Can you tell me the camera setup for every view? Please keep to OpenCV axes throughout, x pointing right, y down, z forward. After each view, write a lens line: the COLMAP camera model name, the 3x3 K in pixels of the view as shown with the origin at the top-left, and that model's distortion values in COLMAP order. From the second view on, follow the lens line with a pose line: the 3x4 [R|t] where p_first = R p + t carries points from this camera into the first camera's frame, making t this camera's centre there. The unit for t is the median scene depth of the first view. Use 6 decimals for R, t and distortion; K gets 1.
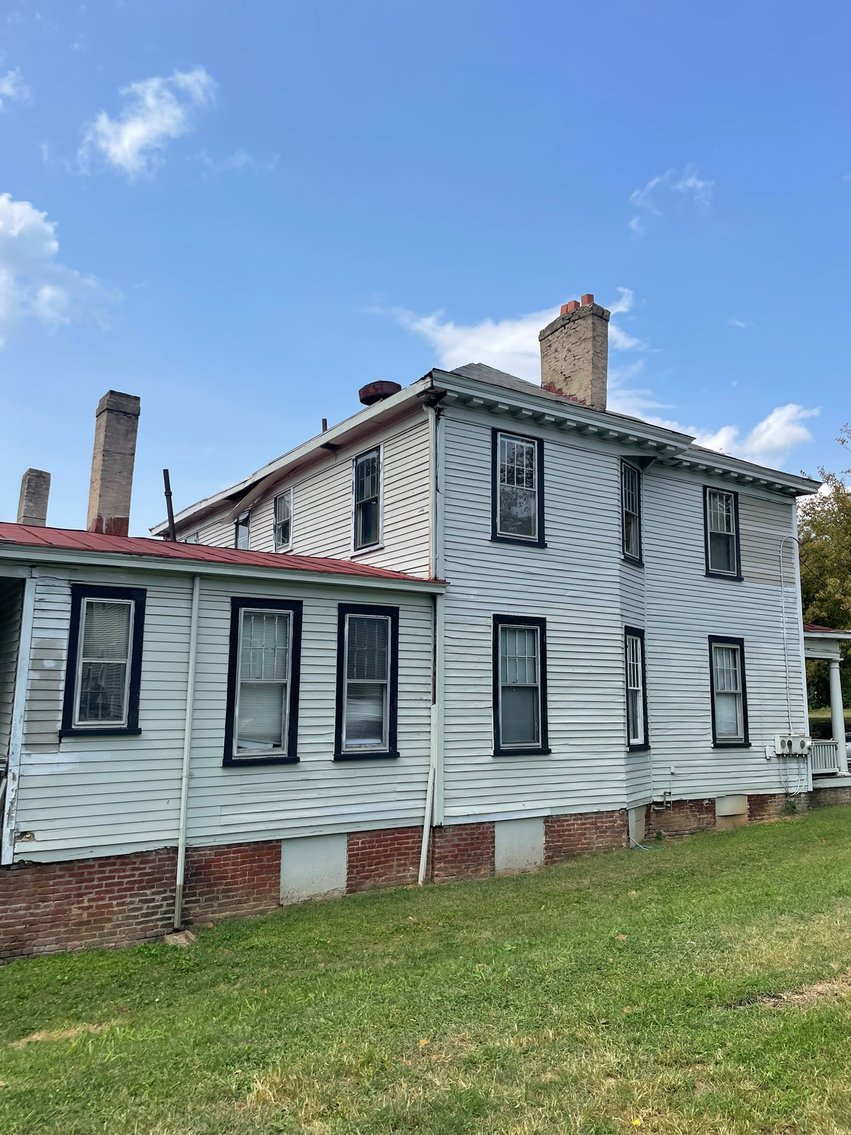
lens RADIAL K [[858.8, 0, 435.7], [0, 858.8, 566.5], [0, 0, 1]] dist [0.101945, -0.134103]
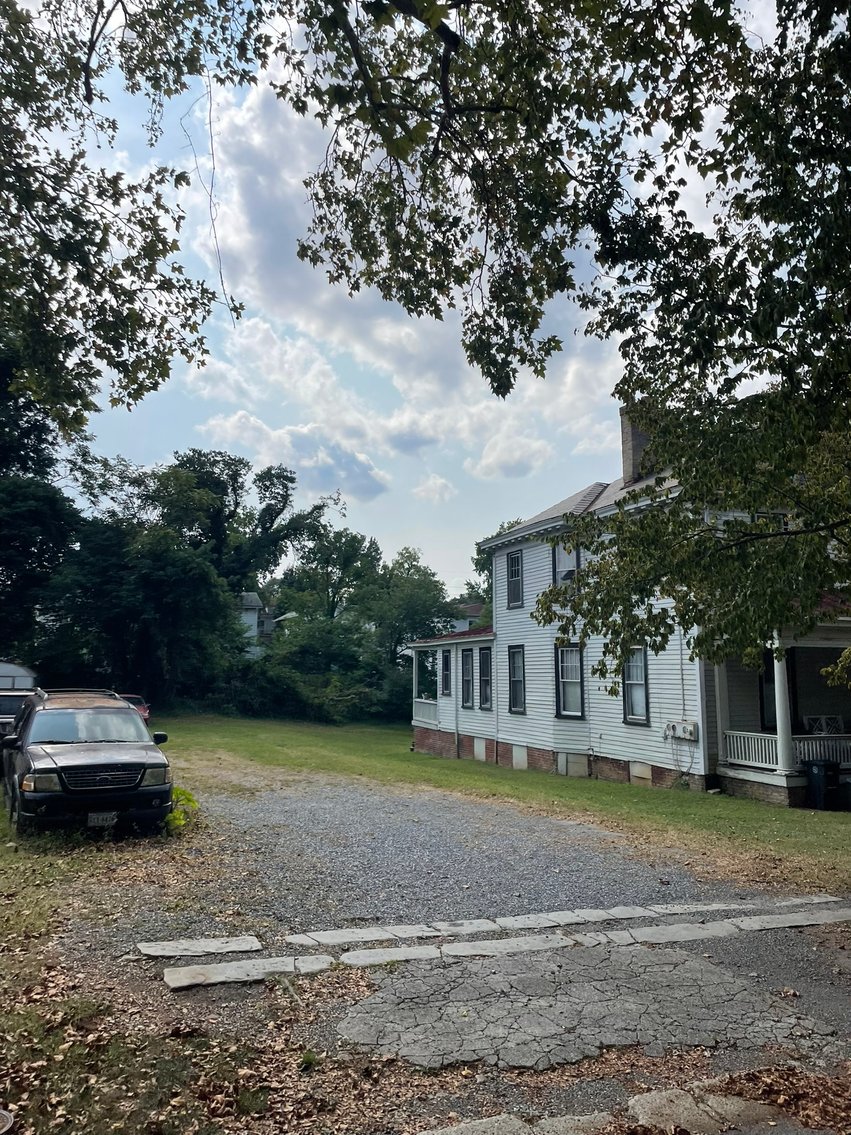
lens RADIAL K [[858.8, 0, 417.7], [0, 858.8, 564.3], [0, 0, 1]] dist [0.101945, -0.134103]
pose [[-0.245108, -0.124778, -0.961433, 1.777898], [0.150188, 0.974825, -0.164805, 0.144259], [0.957792, -0.184790, -0.220197, 1.066243]]
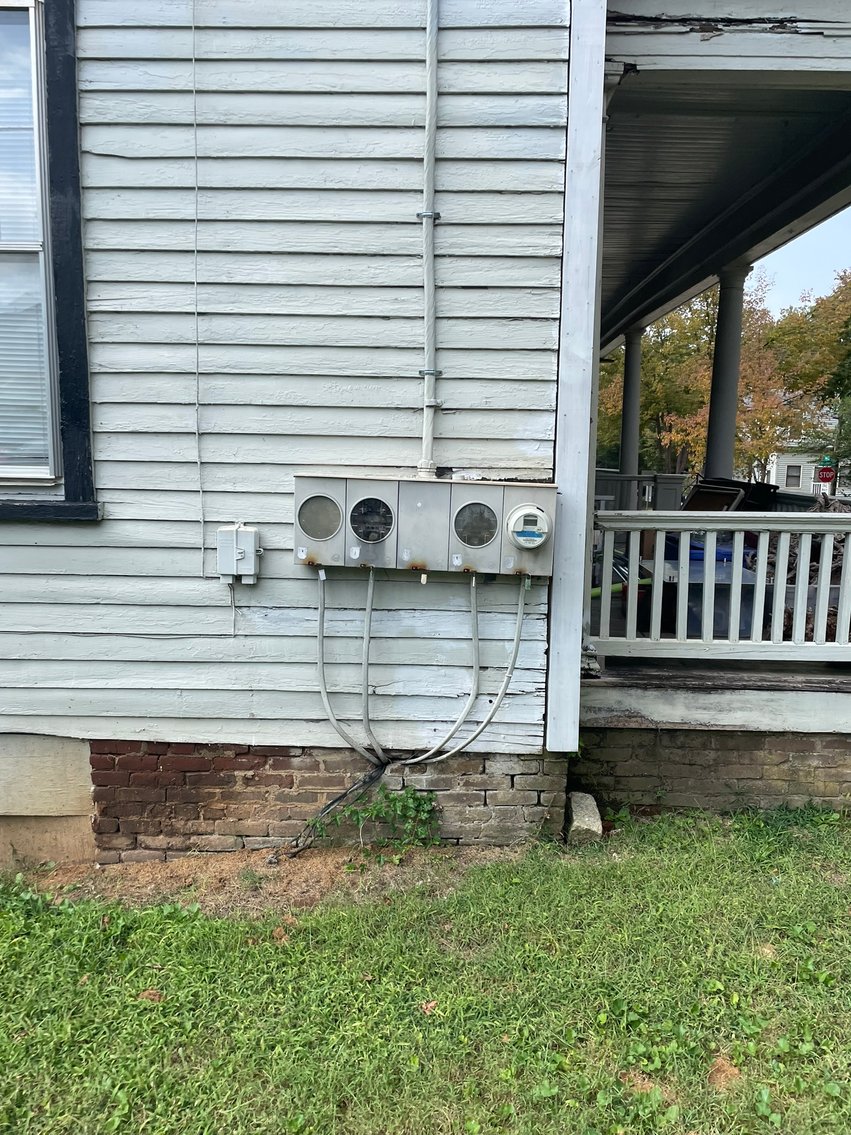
lens RADIAL K [[858.8, 0, 435.1], [0, 858.8, 560.7], [0, 0, 1]] dist [0.101945, -0.134103]
pose [[0.816647, 0.075697, -0.572151, 0.579636], [0.084255, 0.965104, 0.247944, 0.183670], [0.570954, -0.250689, 0.781771, 0.944172]]
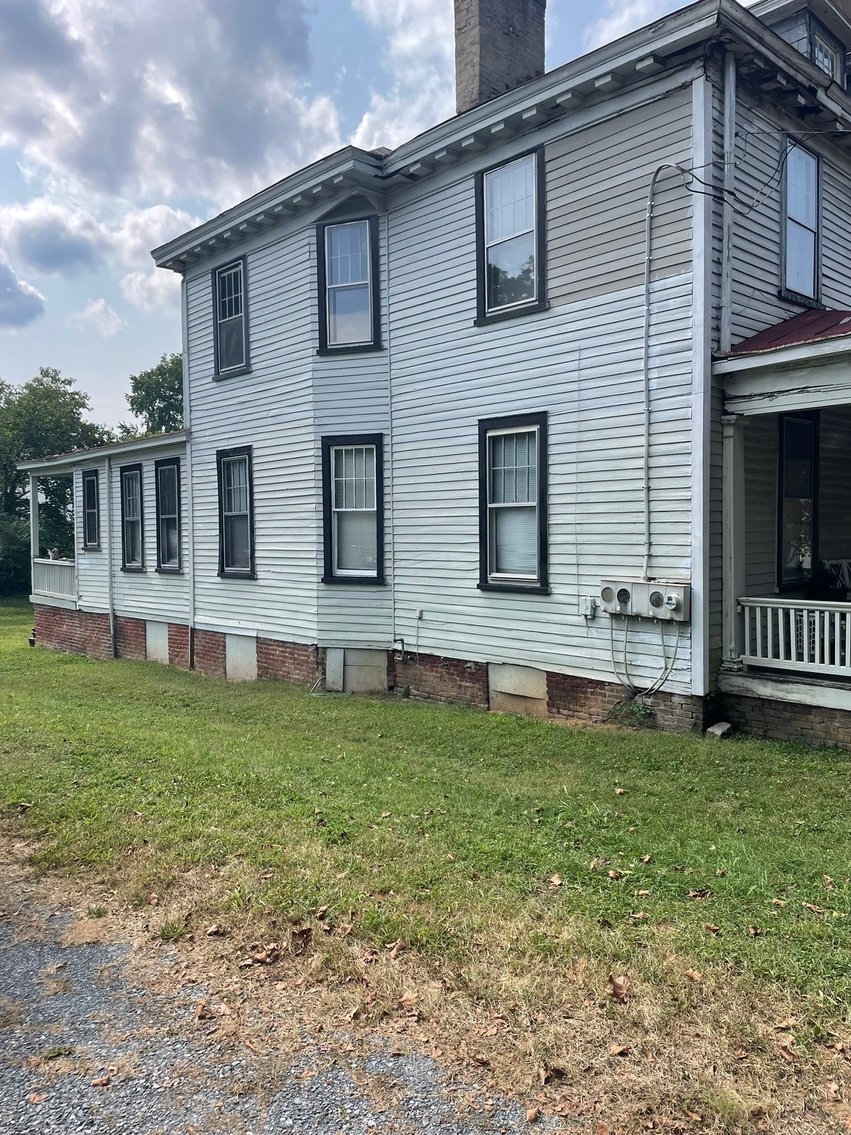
lens RADIAL K [[858.8, 0, 432.5], [0, 858.8, 556.9], [0, 0, 1]] dist [0.101945, -0.134103]
pose [[0.153086, 0.021282, -0.987984, 0.991109], [0.165941, 0.985018, 0.046931, 0.150929], [0.974181, -0.171132, 0.147261, 0.898281]]
